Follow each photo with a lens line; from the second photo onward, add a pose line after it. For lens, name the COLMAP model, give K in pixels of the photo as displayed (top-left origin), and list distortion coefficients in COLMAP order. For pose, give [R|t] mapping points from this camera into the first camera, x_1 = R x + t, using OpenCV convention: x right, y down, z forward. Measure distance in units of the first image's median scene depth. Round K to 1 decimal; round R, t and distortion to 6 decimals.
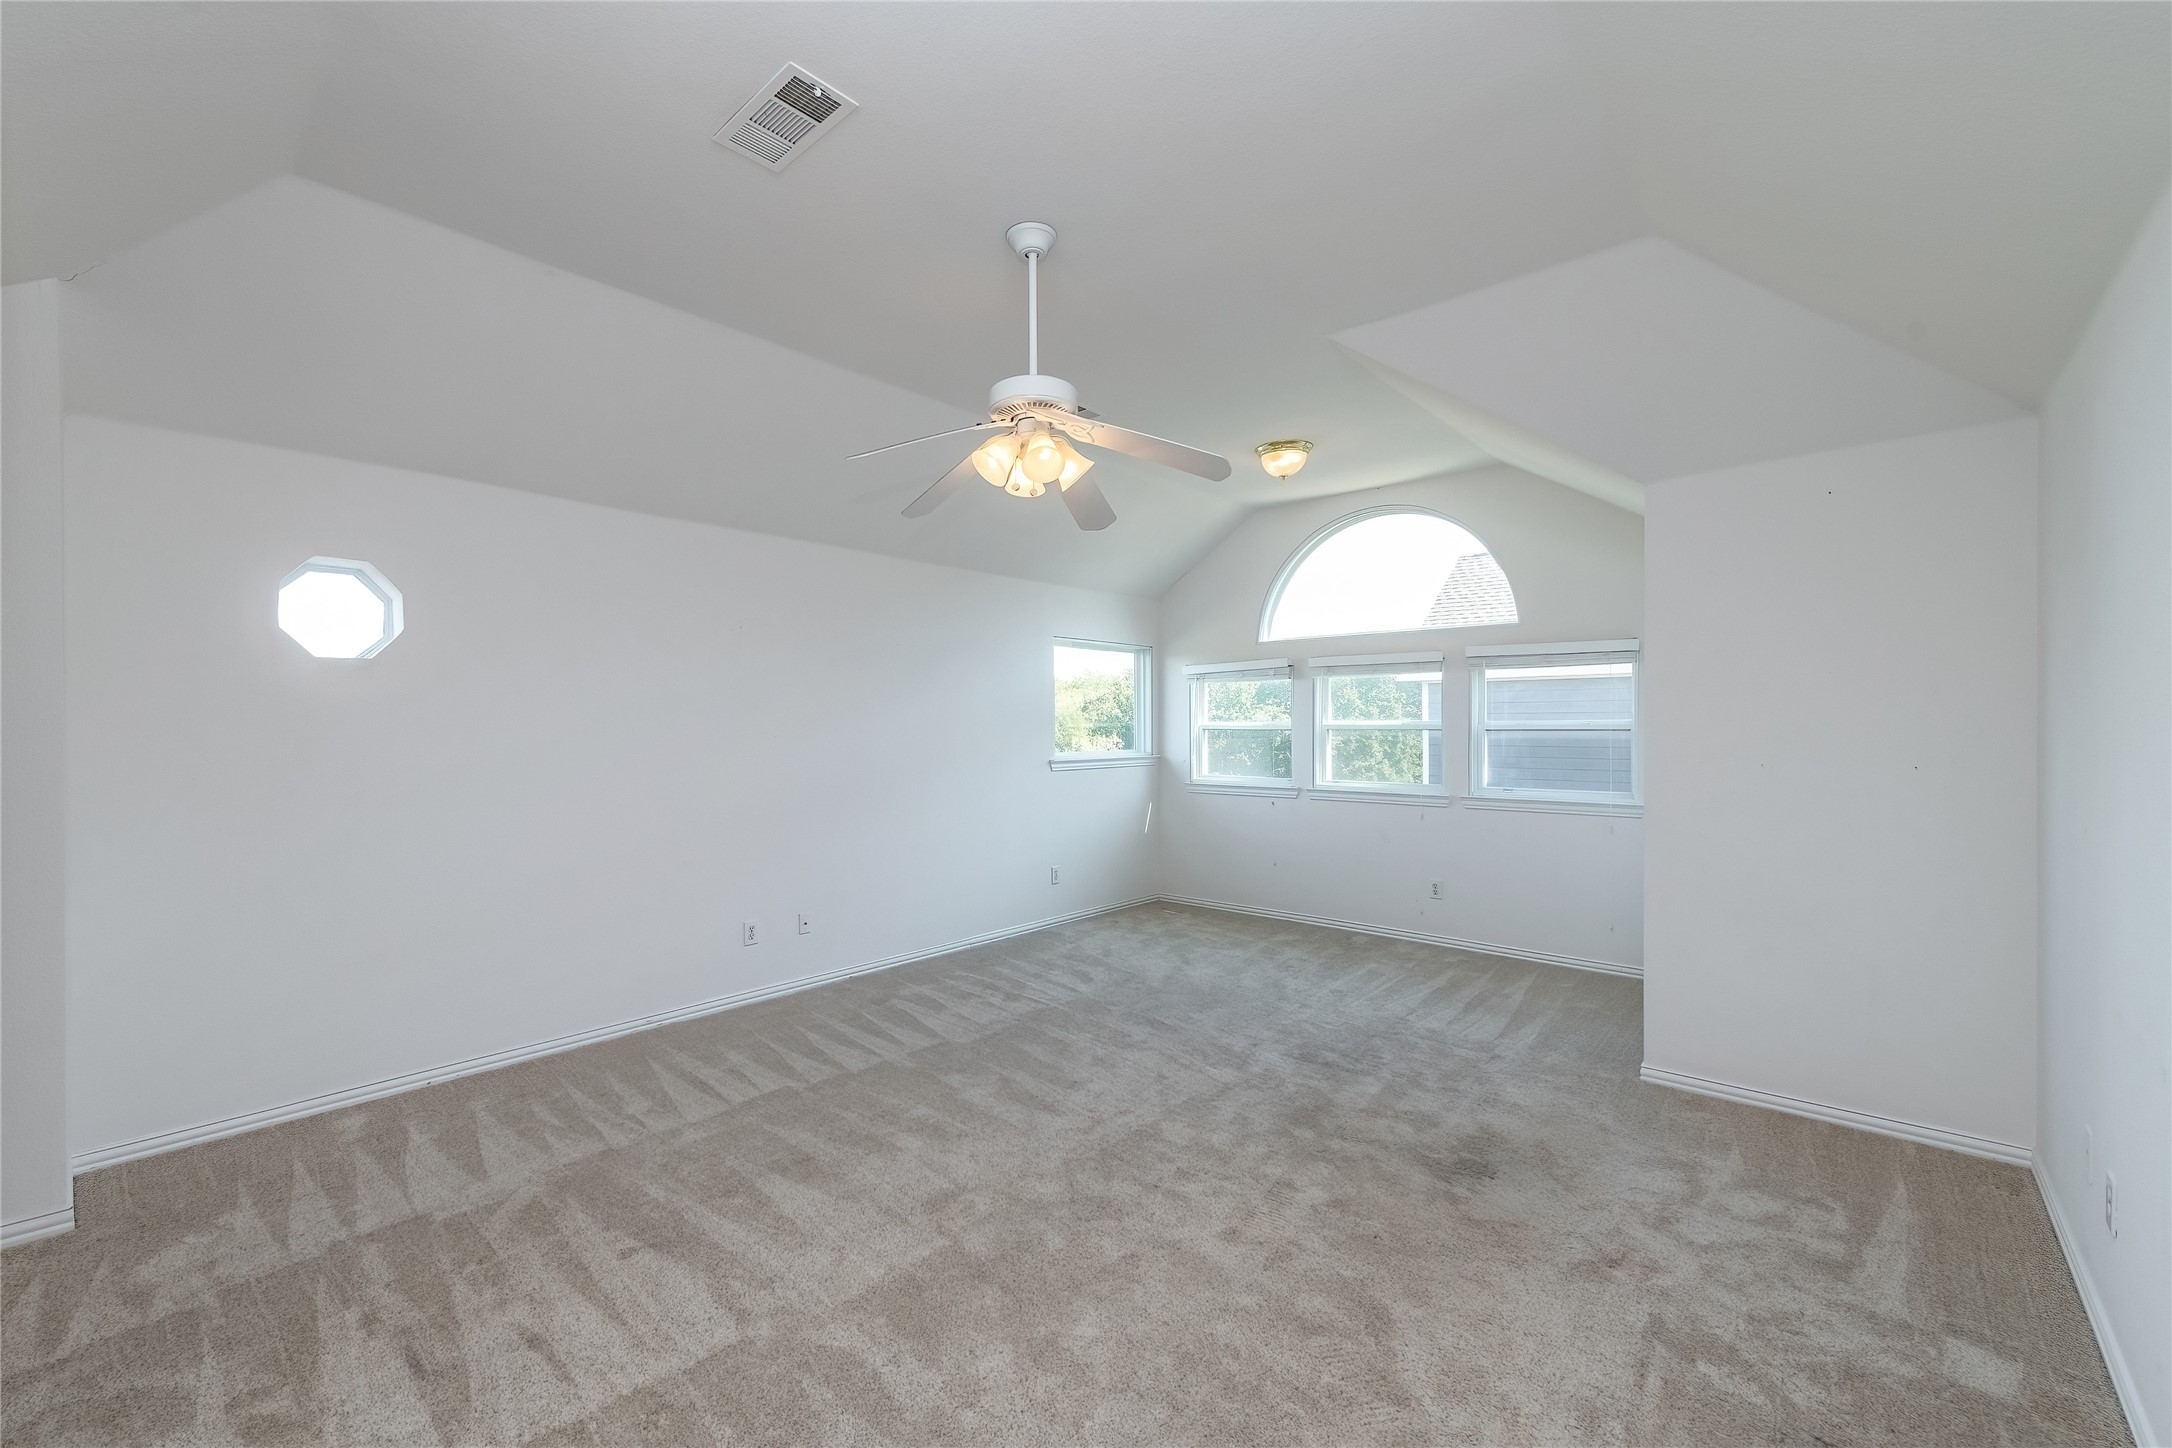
lens RADIAL K [[910.6, 0, 1086.0], [0, 910.6, 724.0], [0, 0, 1]] dist [0.070336, -0.000089]
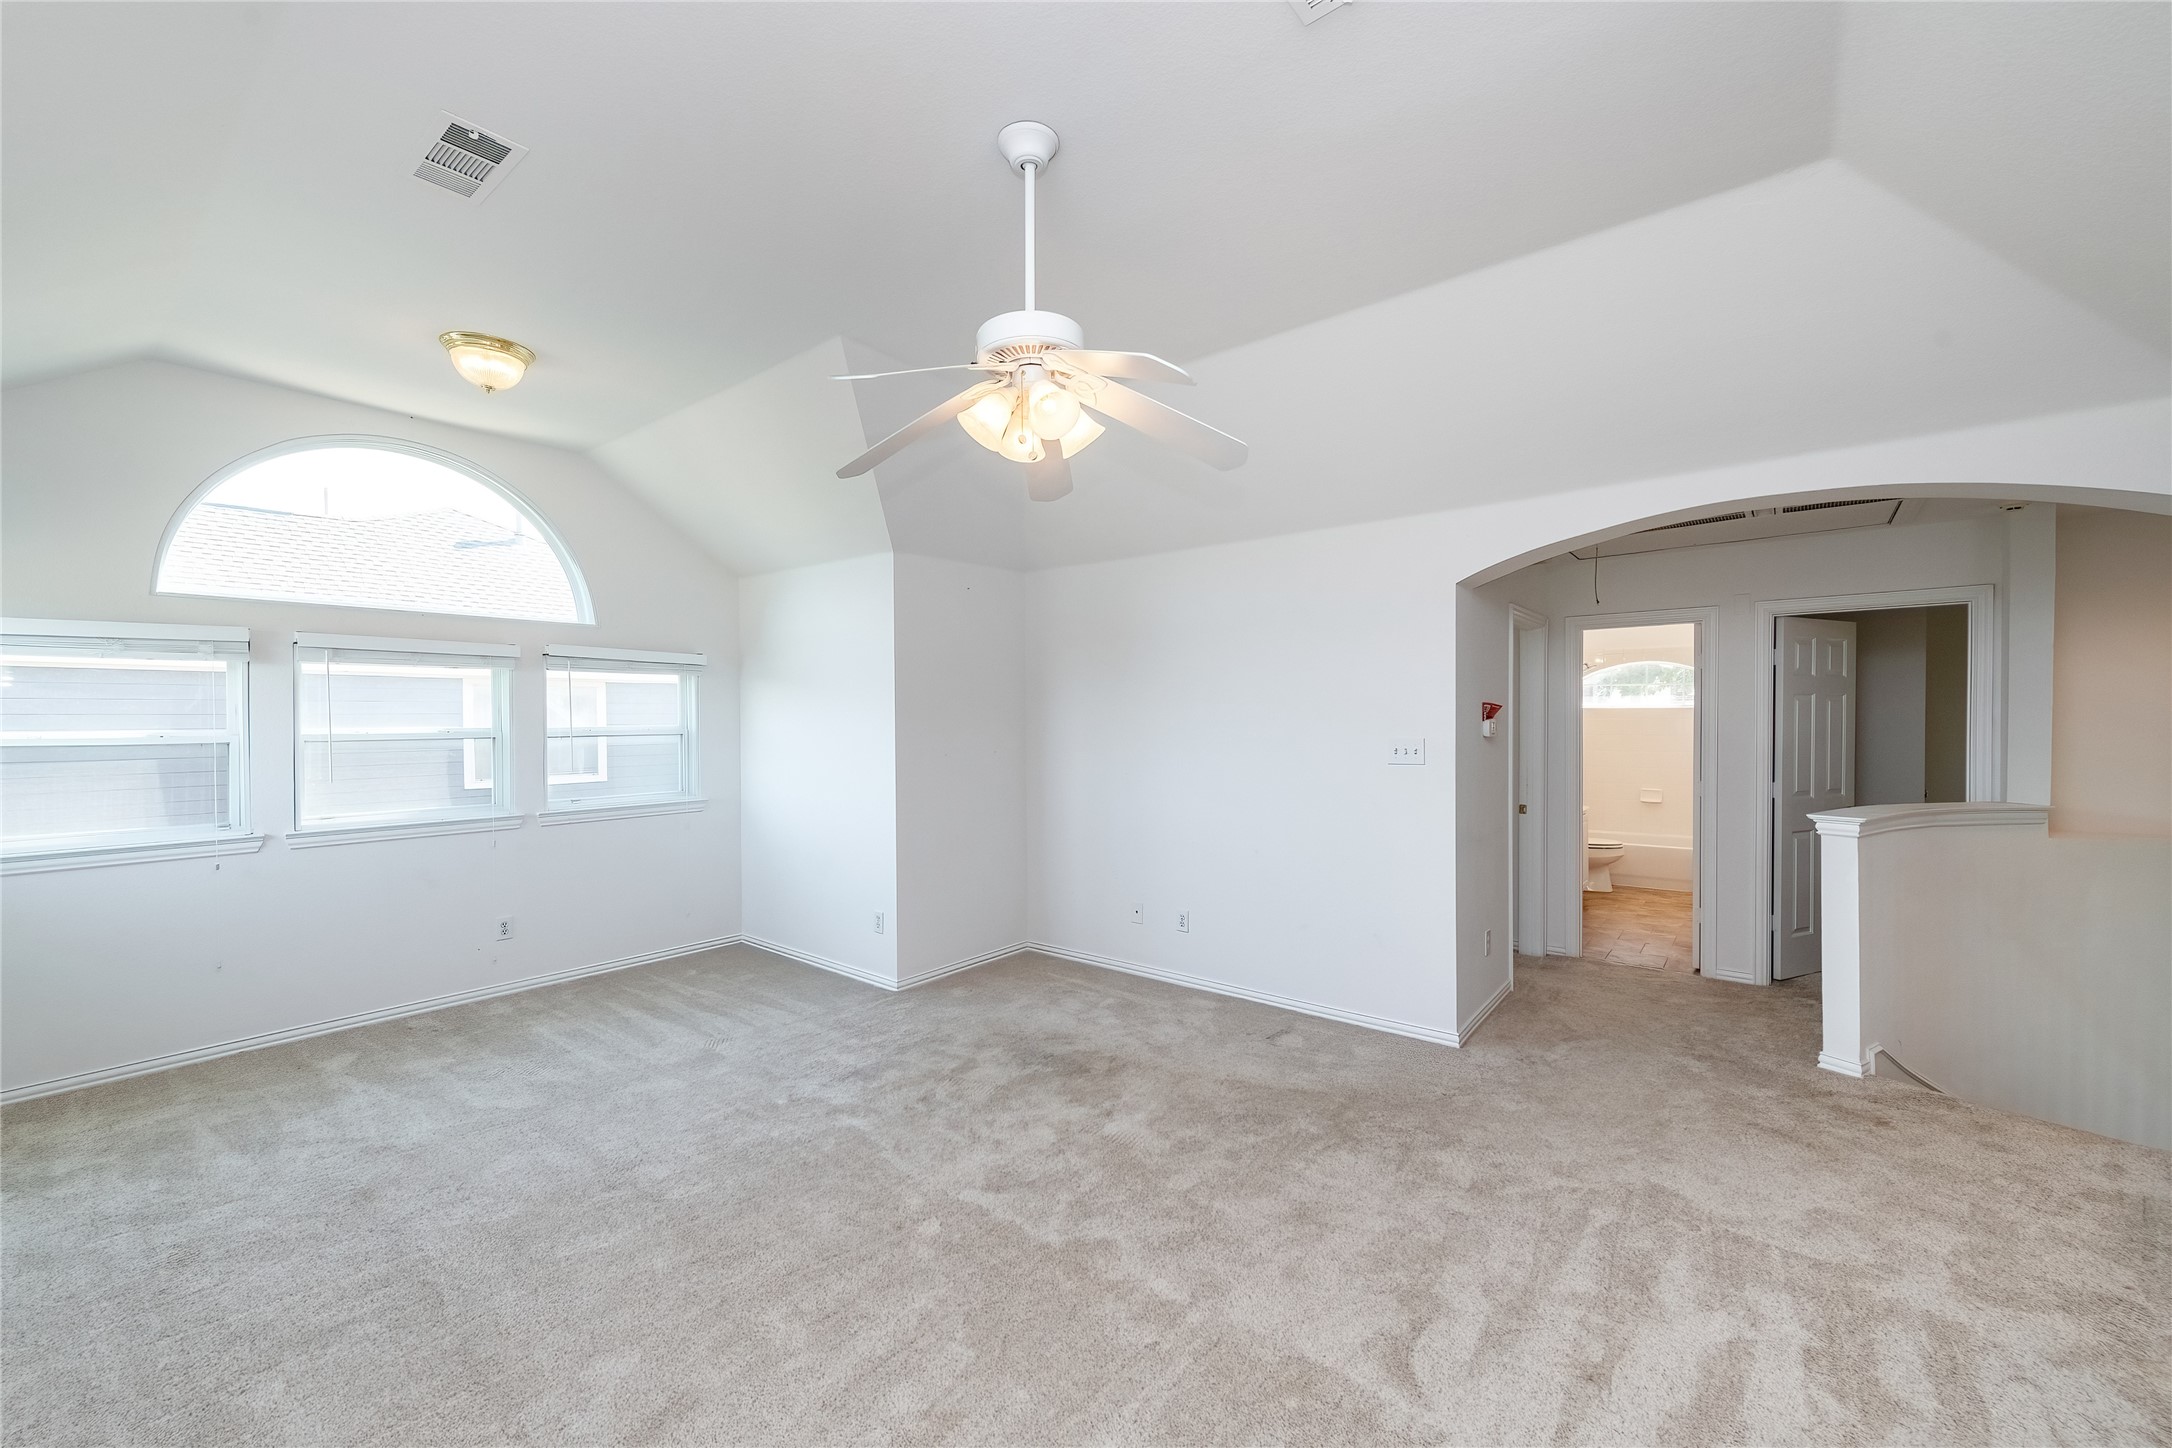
lens RADIAL K [[853.9, 0, 1080.5], [0, 853.9, 719.7], [0, 0, 1]] dist [0.011159, -0.000295]
pose [[-0.017328, 0.004812, 0.999838, -0.454246], [0.009542, 0.999944, -0.004648, -0.001965], [-0.999804, 0.009460, -0.017373, 0.541236]]
